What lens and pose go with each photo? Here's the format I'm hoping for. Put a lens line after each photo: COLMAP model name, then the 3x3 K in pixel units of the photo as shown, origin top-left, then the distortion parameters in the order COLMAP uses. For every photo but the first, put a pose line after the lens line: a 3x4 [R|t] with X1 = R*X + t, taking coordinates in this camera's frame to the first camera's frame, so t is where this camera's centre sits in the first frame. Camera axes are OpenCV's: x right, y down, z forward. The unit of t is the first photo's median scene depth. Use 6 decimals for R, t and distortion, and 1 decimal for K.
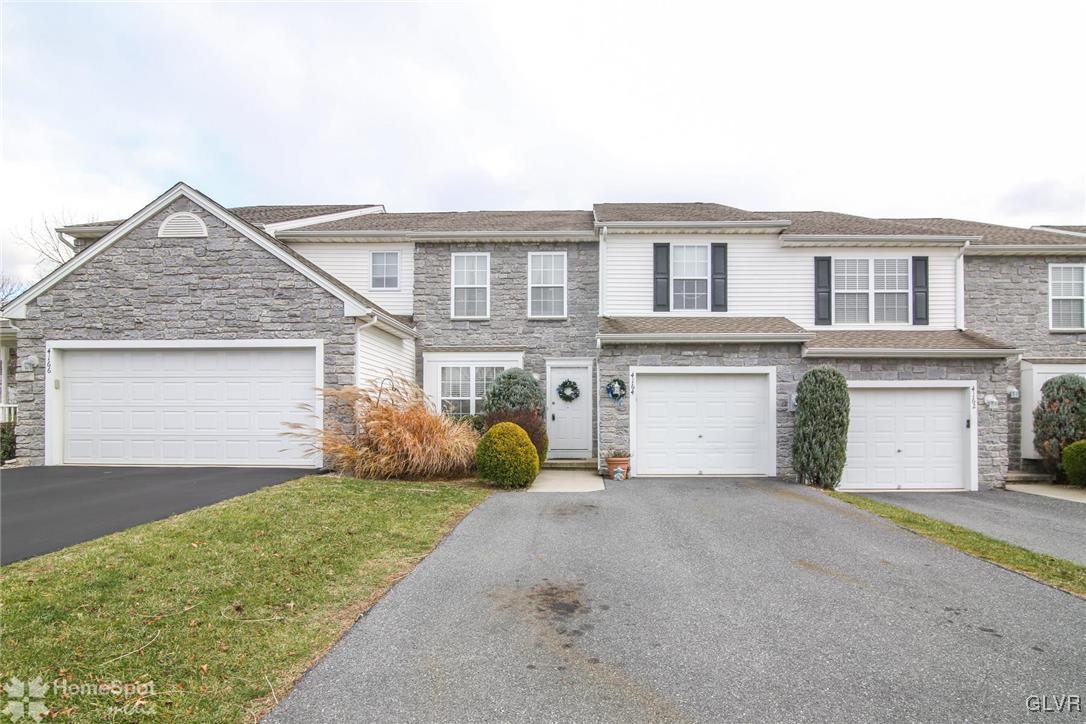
lens RADIAL K [[520.4, 0, 572.9], [0, 520.4, 426.3], [0, 0, 1]] dist [-0.018159, 0.000803]
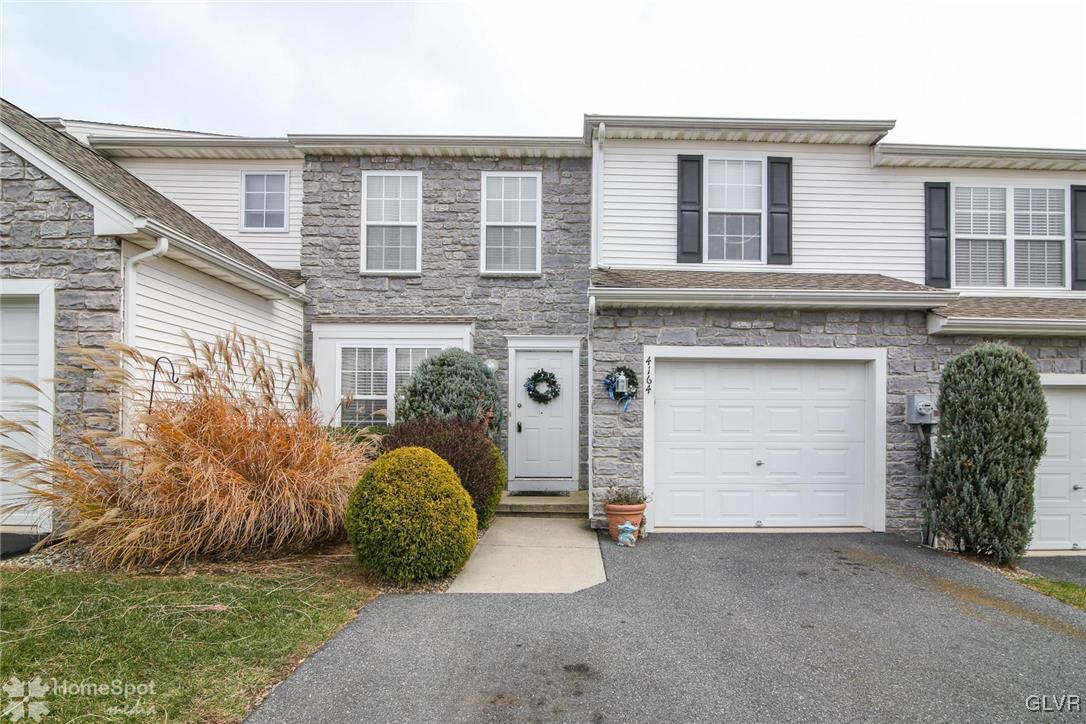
lens RADIAL K [[520.4, 0, 572.9], [0, 520.4, 426.3], [0, 0, 1]] dist [-0.018159, 0.000803]
pose [[0.999473, 0.005673, 0.031949, 0.009054], [-0.005770, 0.999979, 0.002946, -0.022416], [-0.031932, -0.003129, 0.999485, 0.370125]]
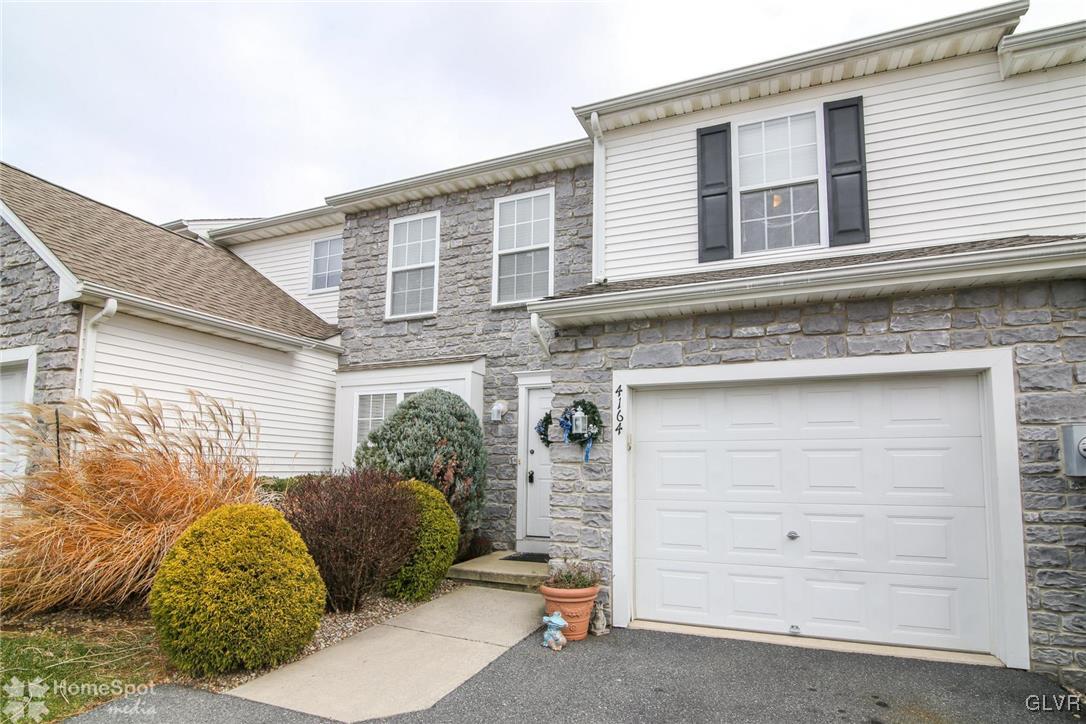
lens RADIAL K [[520.4, 0, 572.9], [0, 520.4, 426.3], [0, 0, 1]] dist [-0.018159, 0.000803]
pose [[0.943162, -0.021106, -0.331662, 0.201358], [-0.006207, 0.996689, -0.081076, -0.028645], [0.332275, 0.078526, 0.939908, 0.516046]]
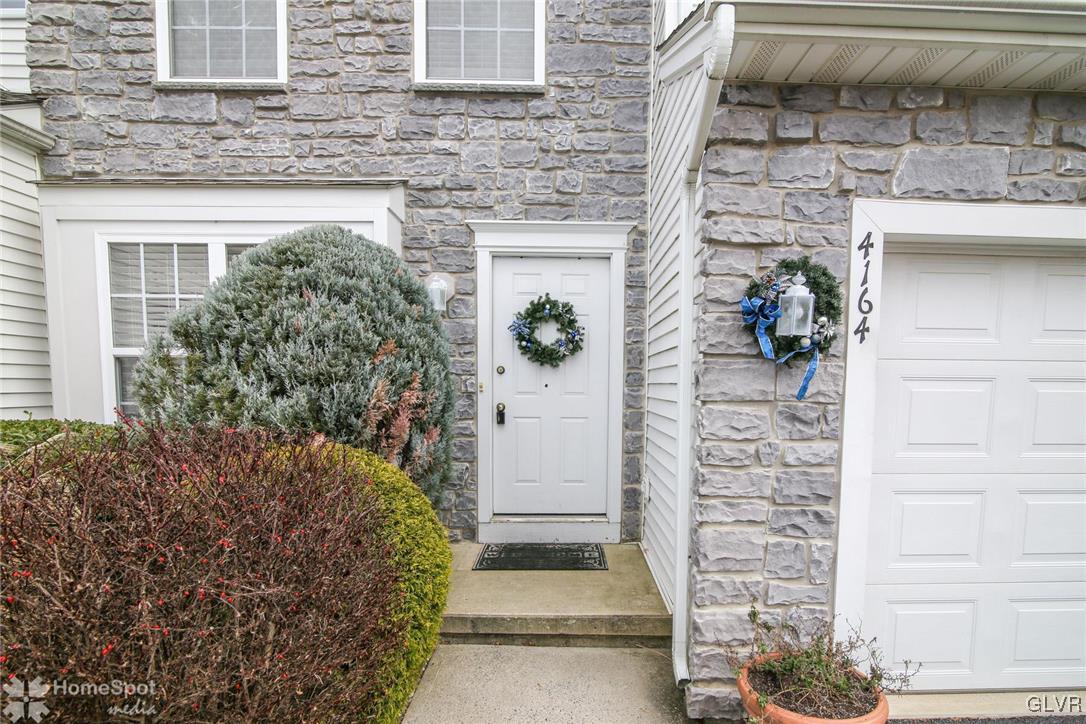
lens RADIAL K [[520.4, 0, 572.9], [0, 520.4, 426.3], [0, 0, 1]] dist [-0.018159, 0.000803]
pose [[0.999334, 0.005818, 0.036033, -0.004935], [-0.008810, 0.996474, 0.083440, -0.039610], [-0.035421, -0.083702, 0.995861, 0.719527]]
